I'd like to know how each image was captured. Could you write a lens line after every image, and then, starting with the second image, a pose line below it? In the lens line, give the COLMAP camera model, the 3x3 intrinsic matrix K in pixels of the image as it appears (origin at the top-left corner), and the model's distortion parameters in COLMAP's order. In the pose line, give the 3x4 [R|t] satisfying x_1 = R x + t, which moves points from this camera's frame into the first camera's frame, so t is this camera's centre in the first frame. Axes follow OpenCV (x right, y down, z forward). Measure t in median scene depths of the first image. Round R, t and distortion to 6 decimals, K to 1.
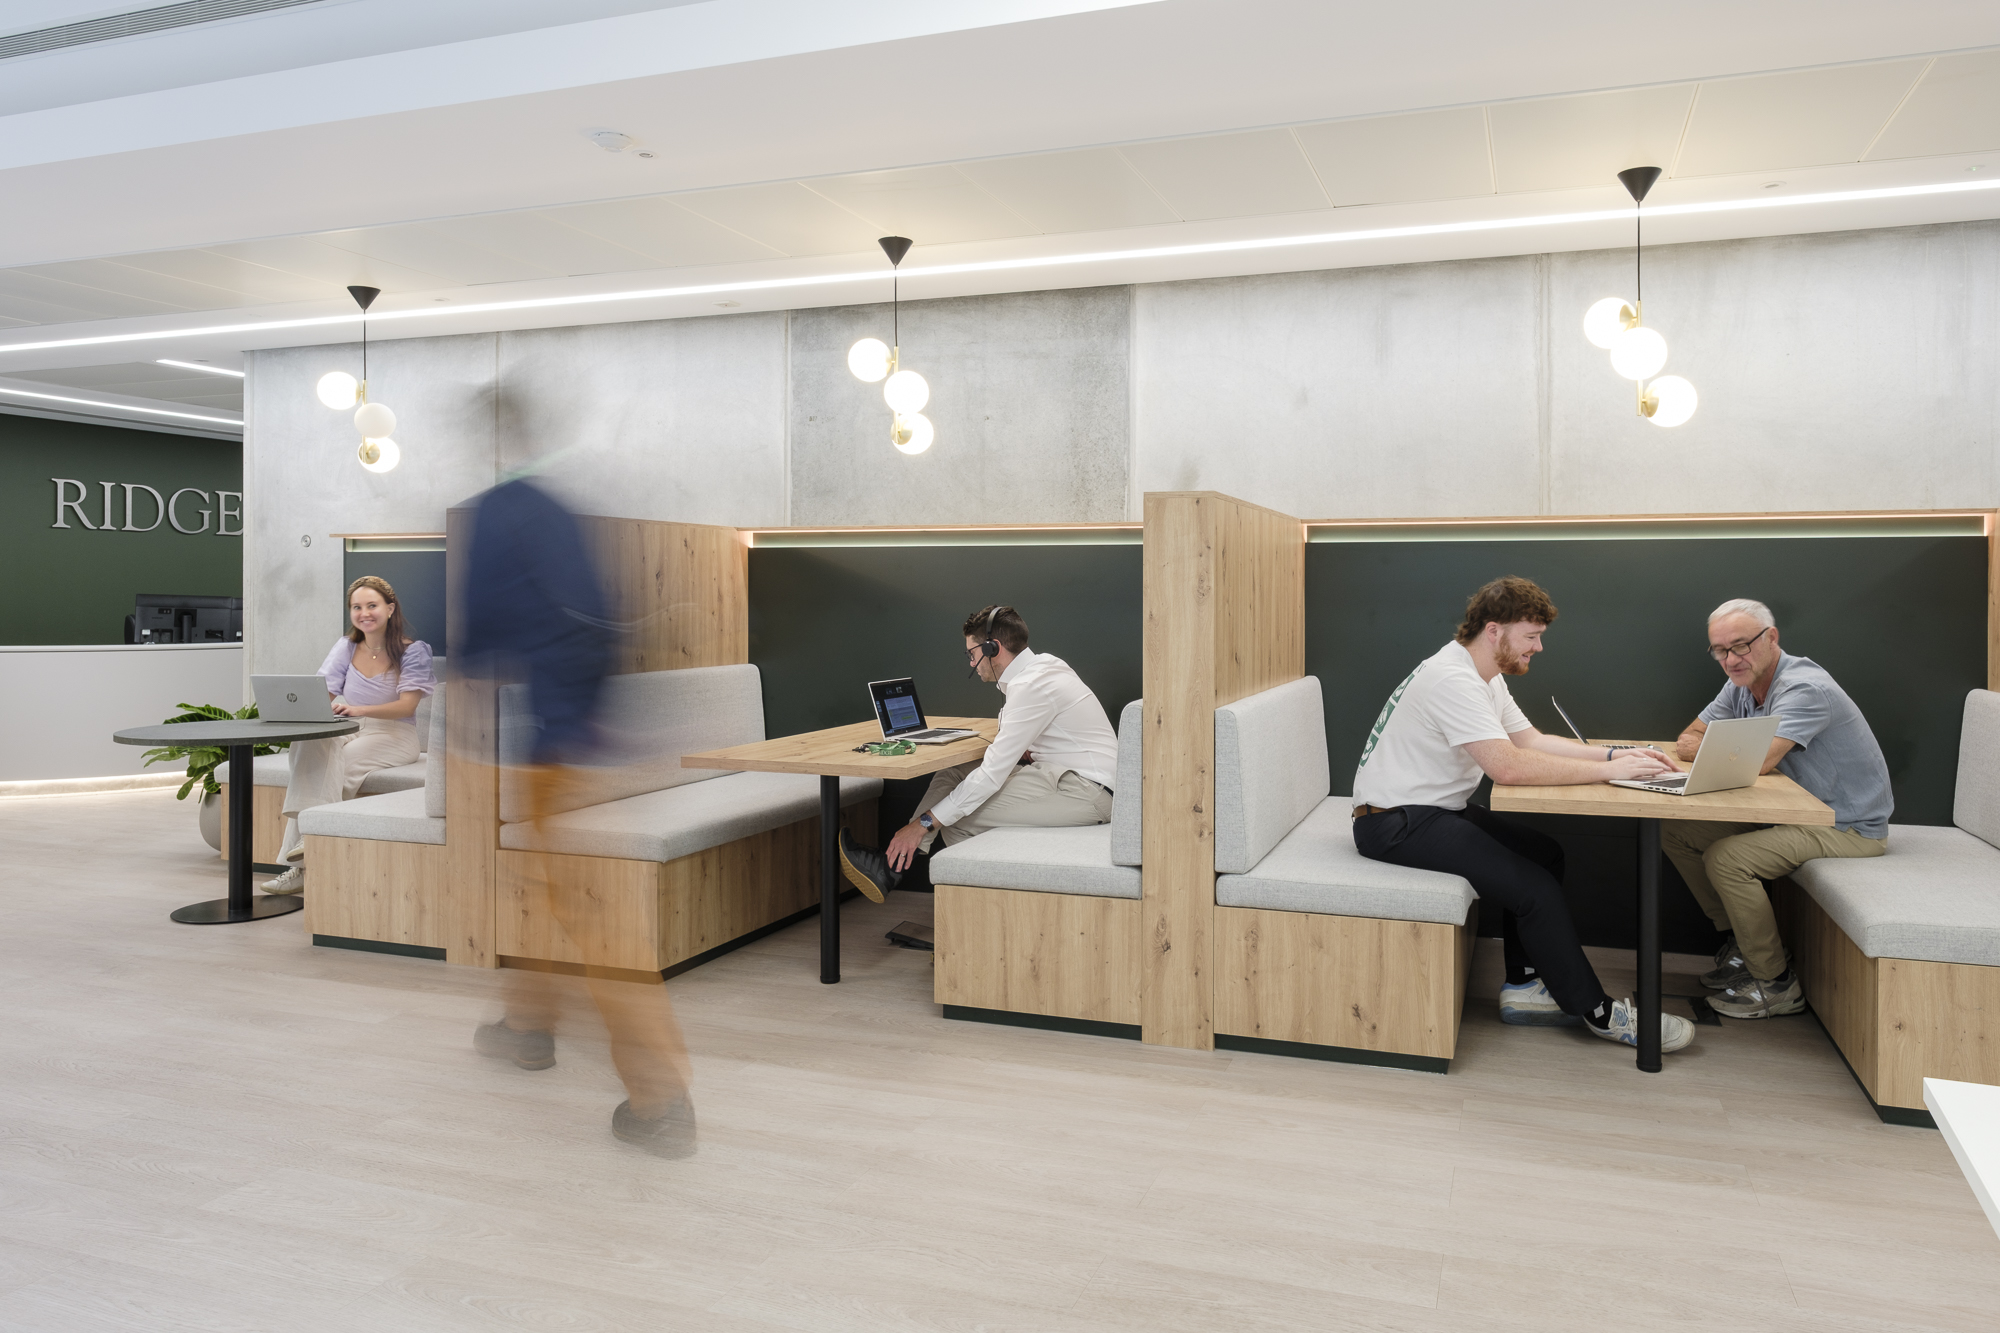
lens RADIAL K [[1191.2, 0, 1021.1], [0, 1191.2, 577.9], [0, 0, 1]] dist [-0.003731, -0.002092]
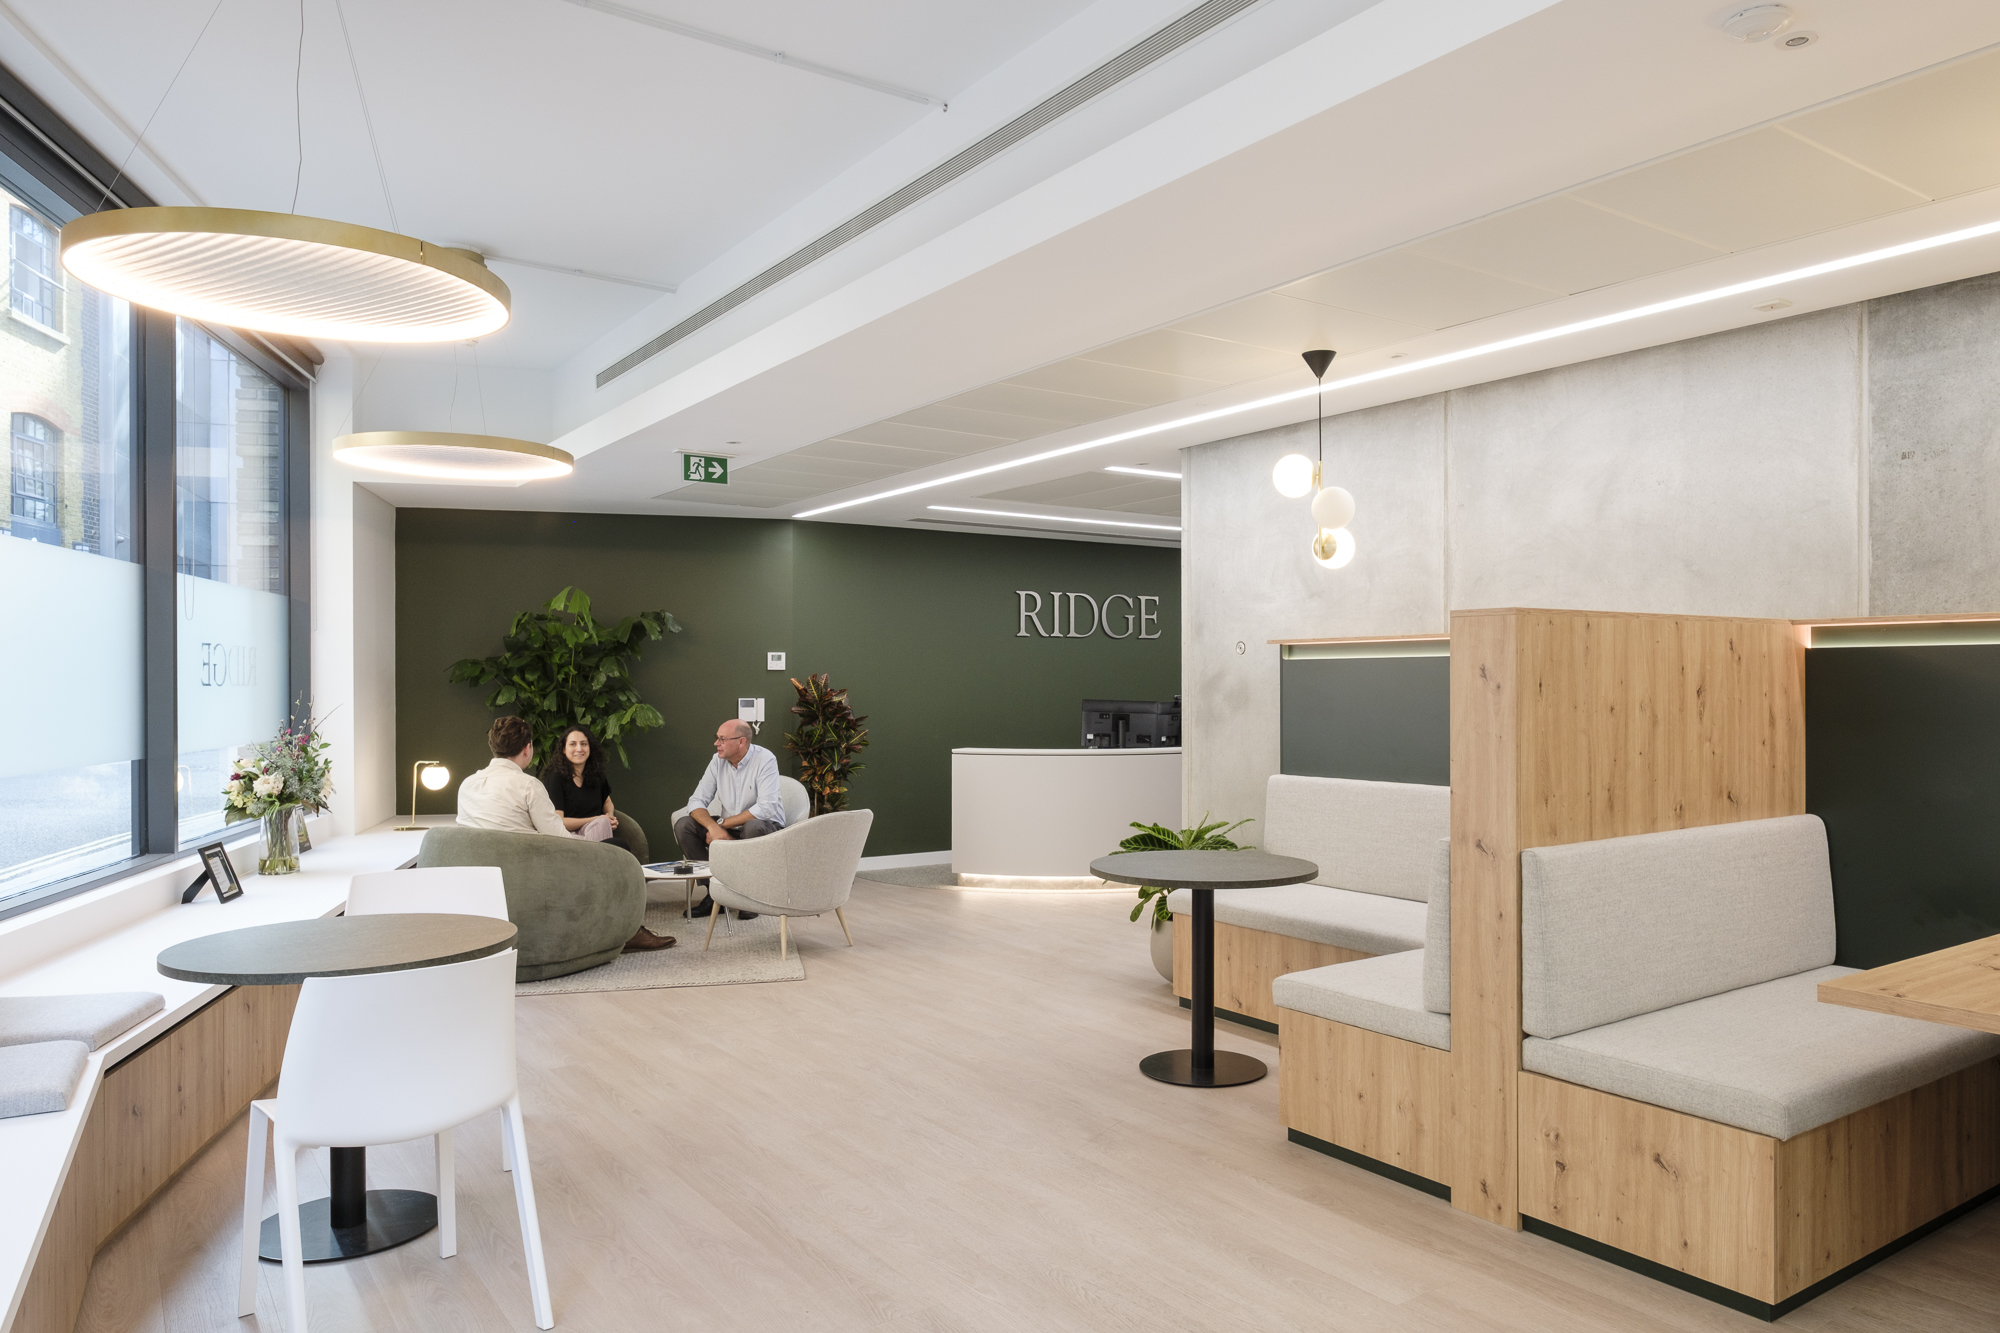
lens RADIAL K [[1327.0, 0, 999.9], [0, 1327.0, 672.0], [0, 0, 1]] dist [-0.004559, -0.000468]
pose [[0.771689, -0.004565, -0.635983, -0.112026], [0.003370, 0.999990, -0.003089, -0.012008], [0.635991, 0.000241, 0.771697, 0.108605]]
